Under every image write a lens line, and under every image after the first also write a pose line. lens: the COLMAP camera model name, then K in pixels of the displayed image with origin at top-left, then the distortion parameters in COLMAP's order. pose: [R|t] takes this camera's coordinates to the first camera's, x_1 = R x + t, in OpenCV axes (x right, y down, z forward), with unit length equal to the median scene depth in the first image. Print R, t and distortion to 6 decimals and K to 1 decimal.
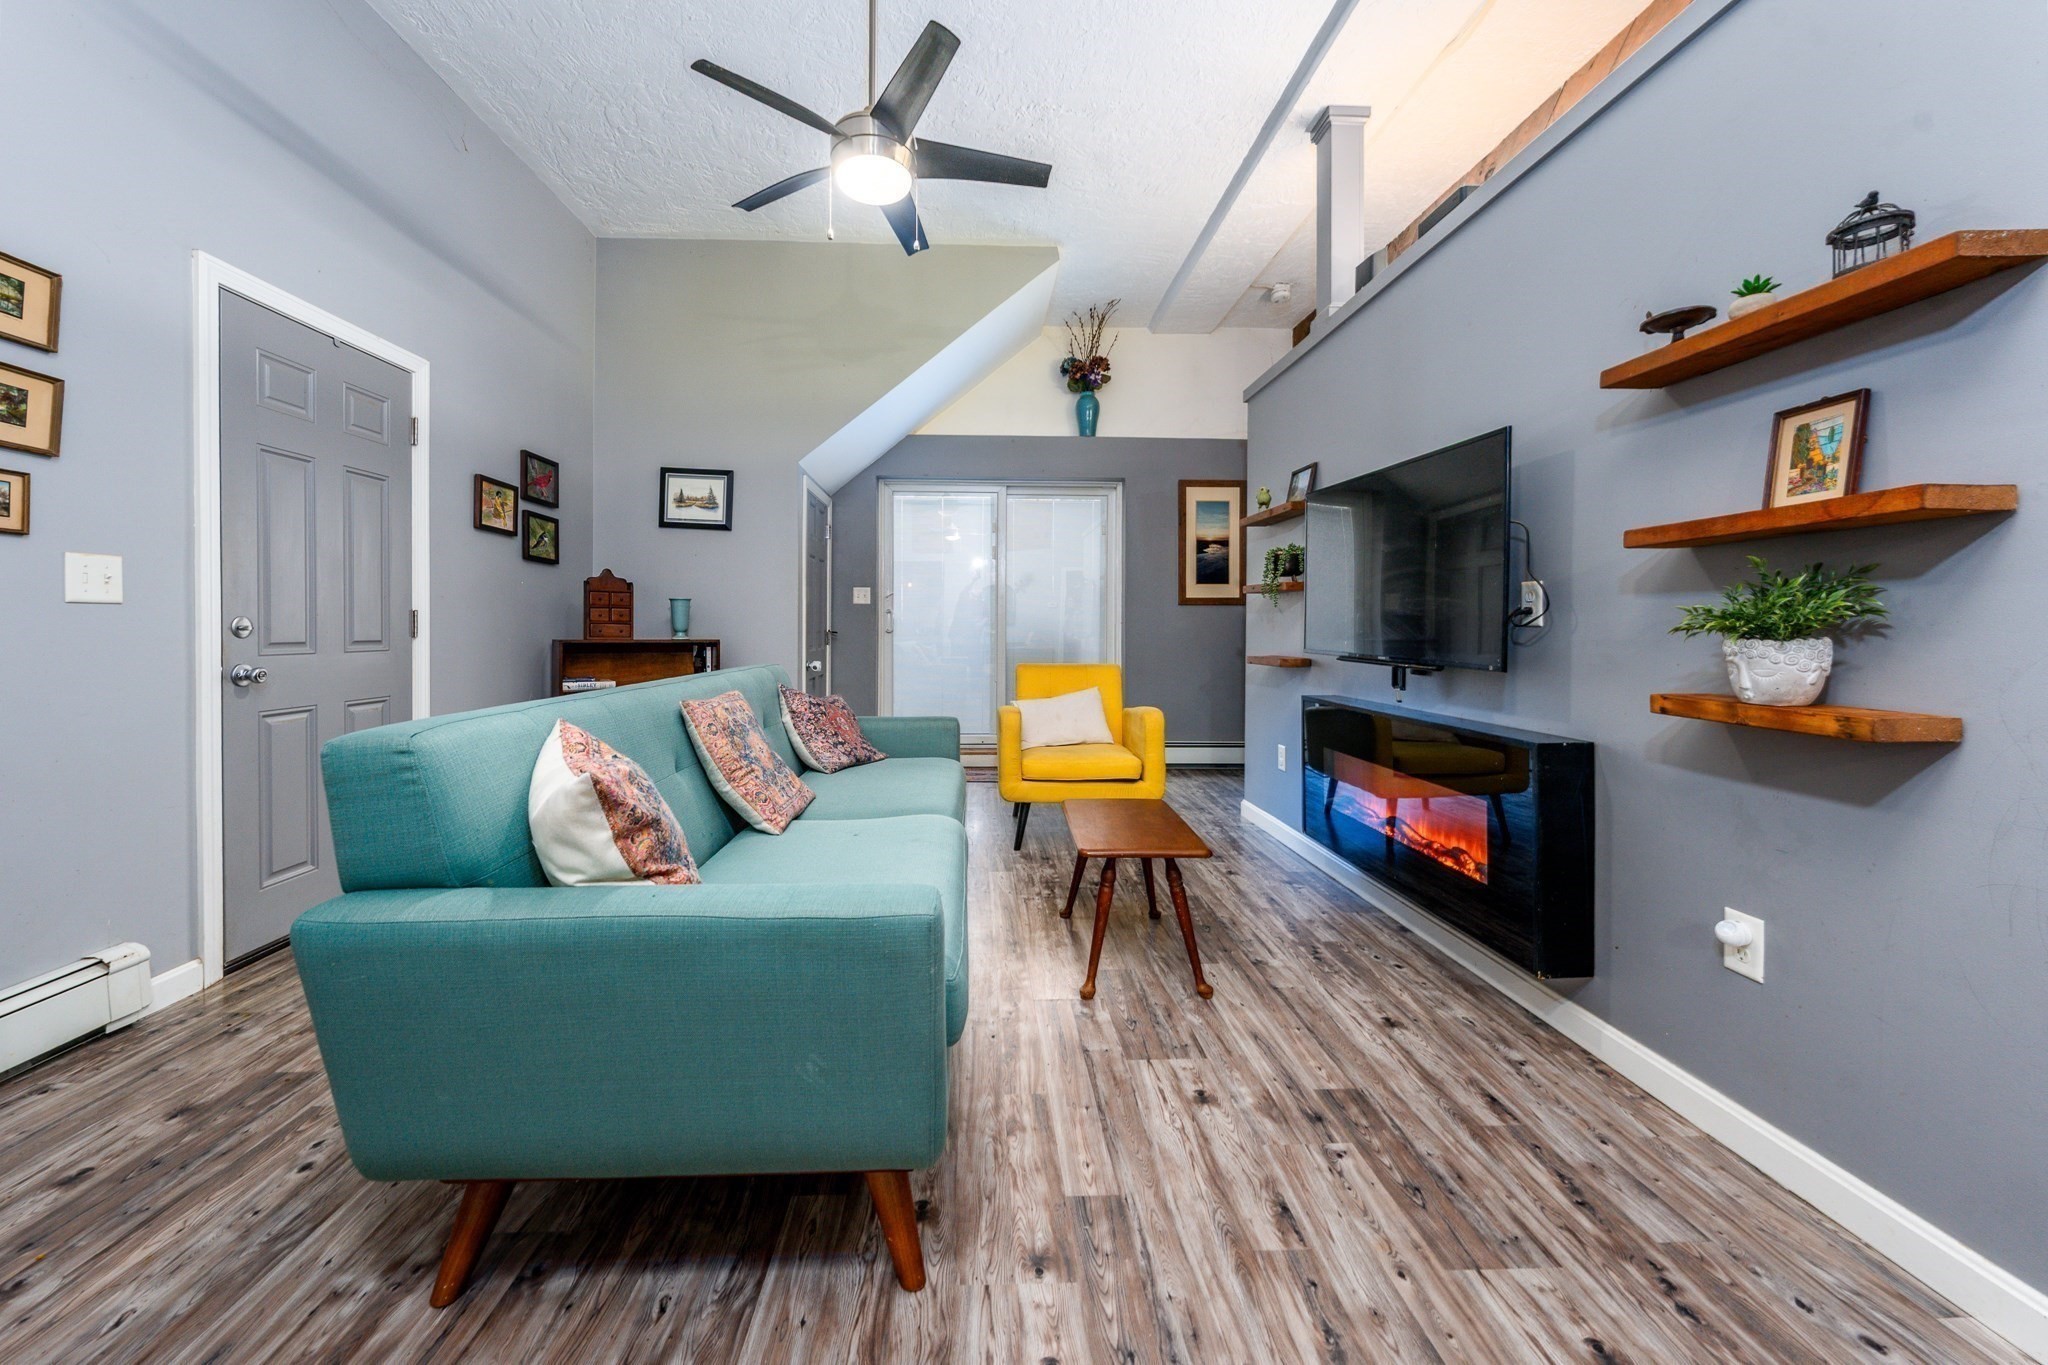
lens RADIAL K [[769.7, 0, 968.0], [0, 769.7, 631.8], [0, 0, 1]] dist [-0.001638, -0.000251]
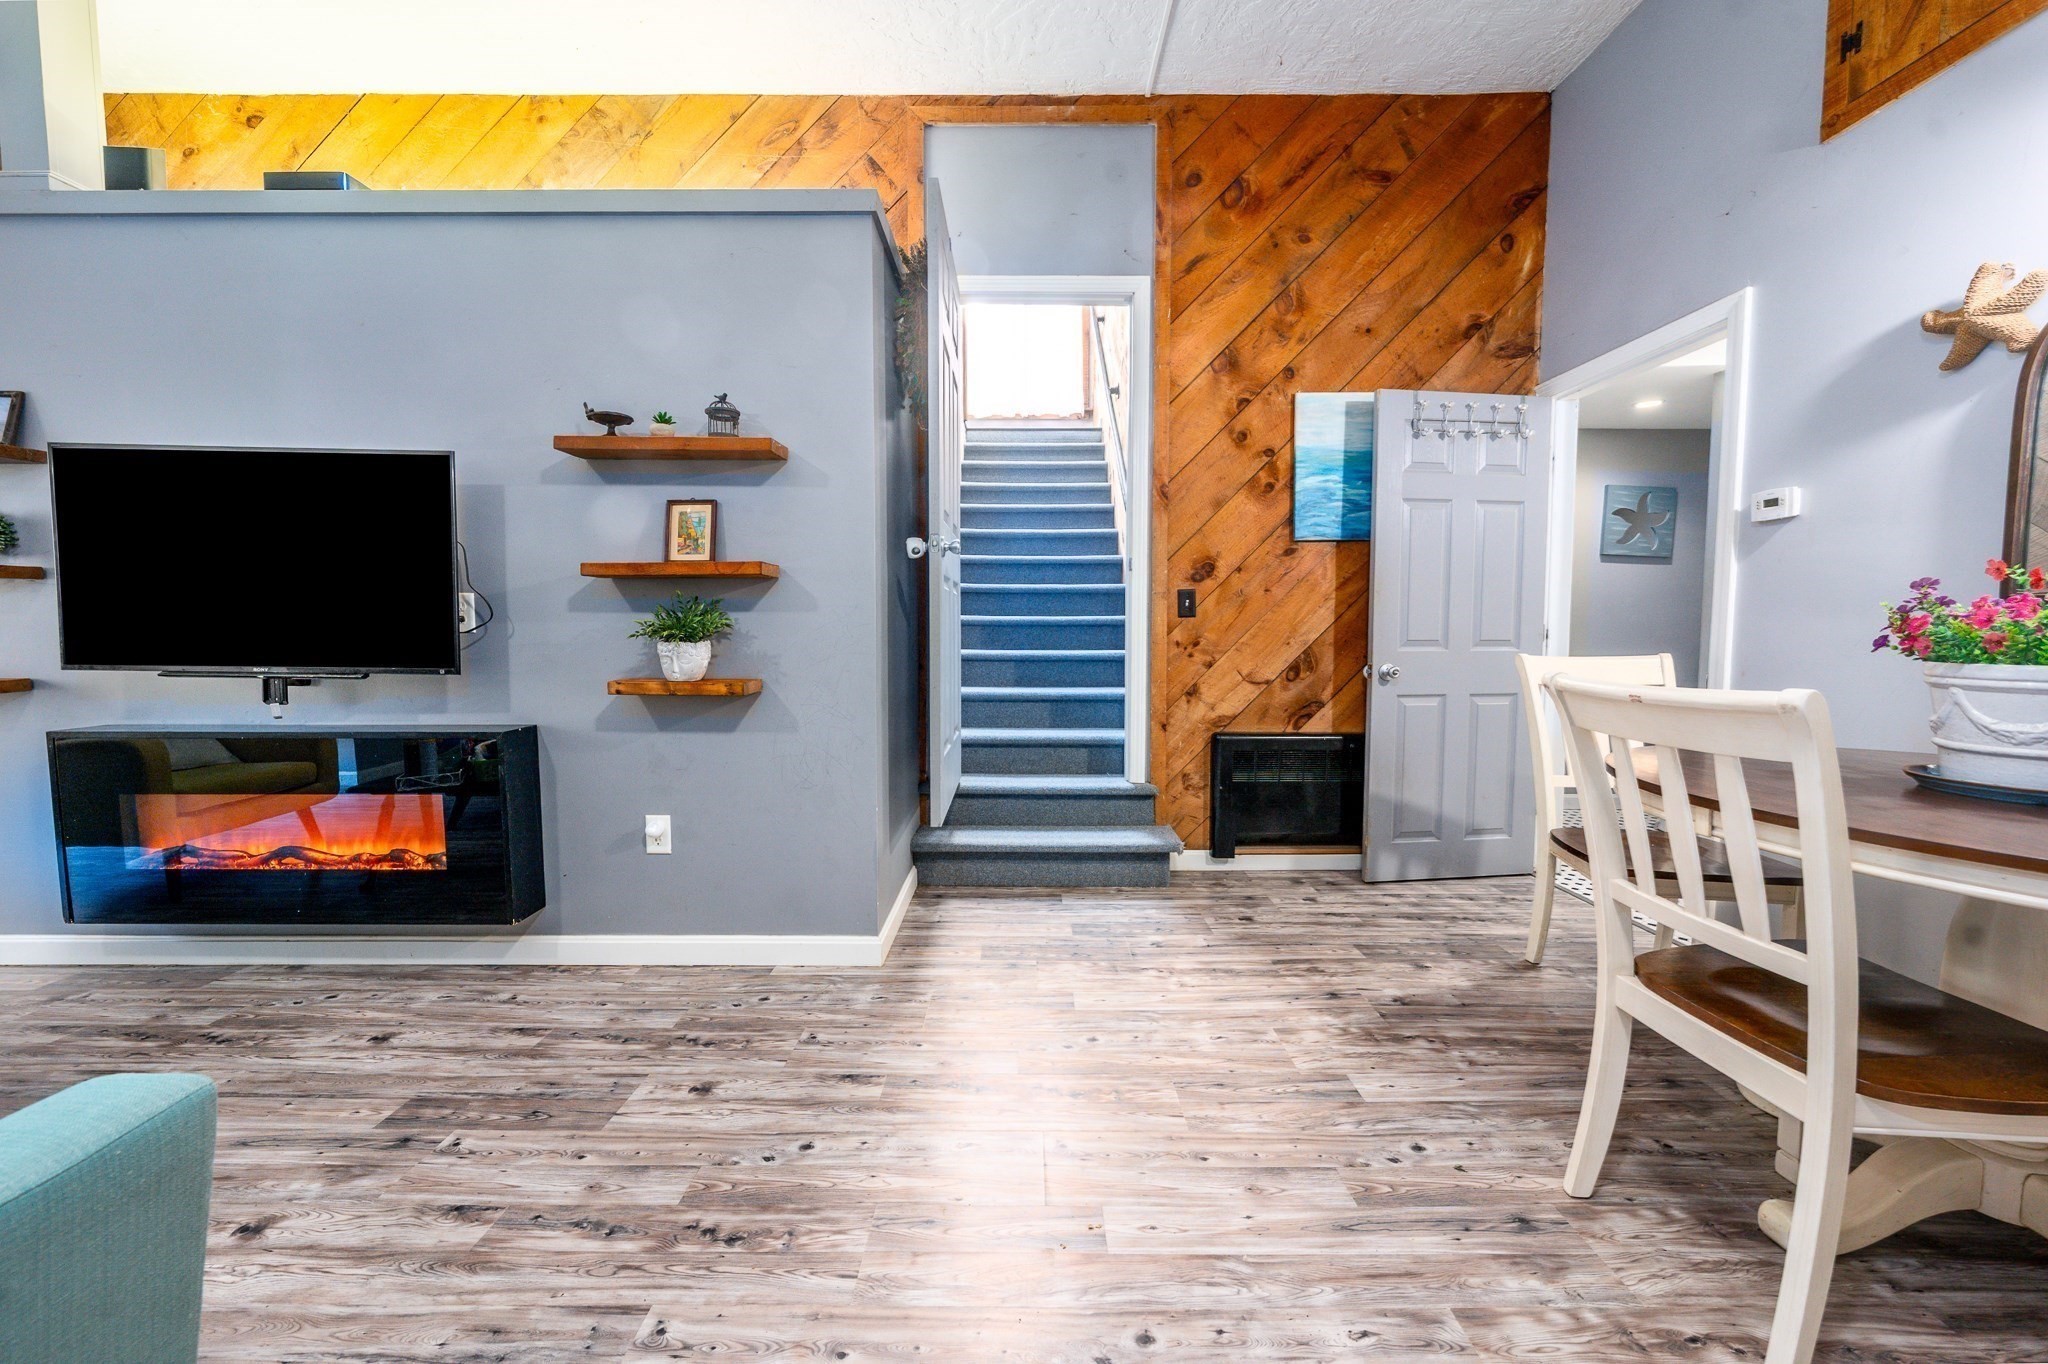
lens RADIAL K [[716.1, 0, 1056.5], [0, 716.1, 672.3], [0, 0, 1]] dist [-0.000742, -0.000015]
pose [[-0.002252, -0.061959, 0.998076, -0.362120], [0.004462, 0.998068, 0.061968, -0.011994], [-0.999988, 0.004593, -0.001971, 0.148791]]
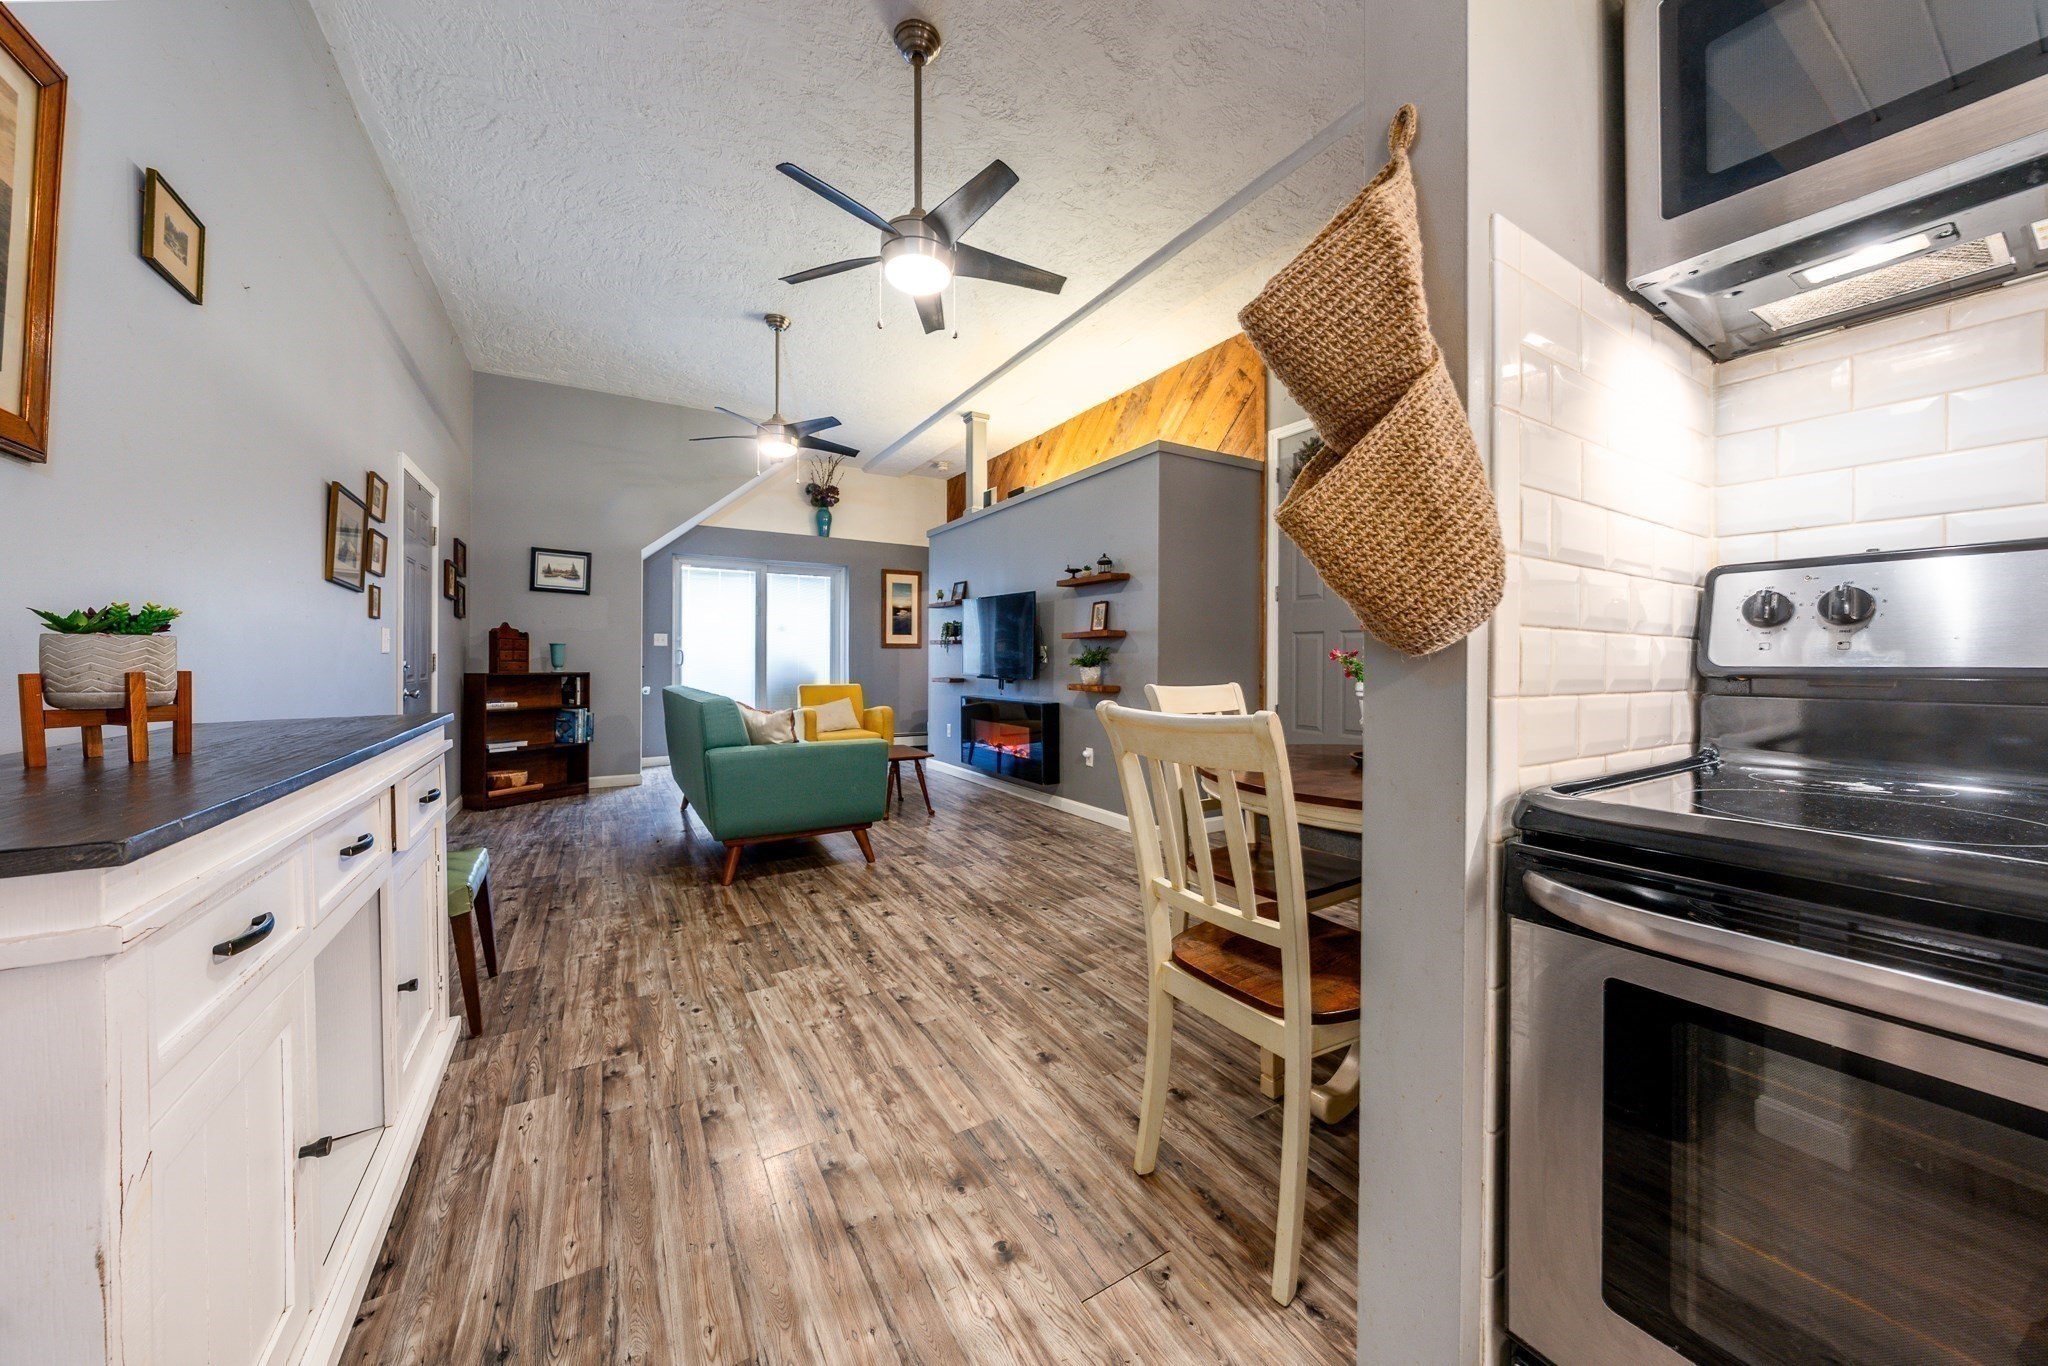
lens RADIAL K [[734.0, 0, 1019.4], [0, 734.0, 663.5], [0, 0, 1]] dist [0.000014, -0.000003]
pose [[0.865114, -0.004564, 0.501554, -0.722248], [0.004320, 0.999989, 0.001649, -0.011063], [-0.501556, 0.000740, 0.865125, -1.353061]]
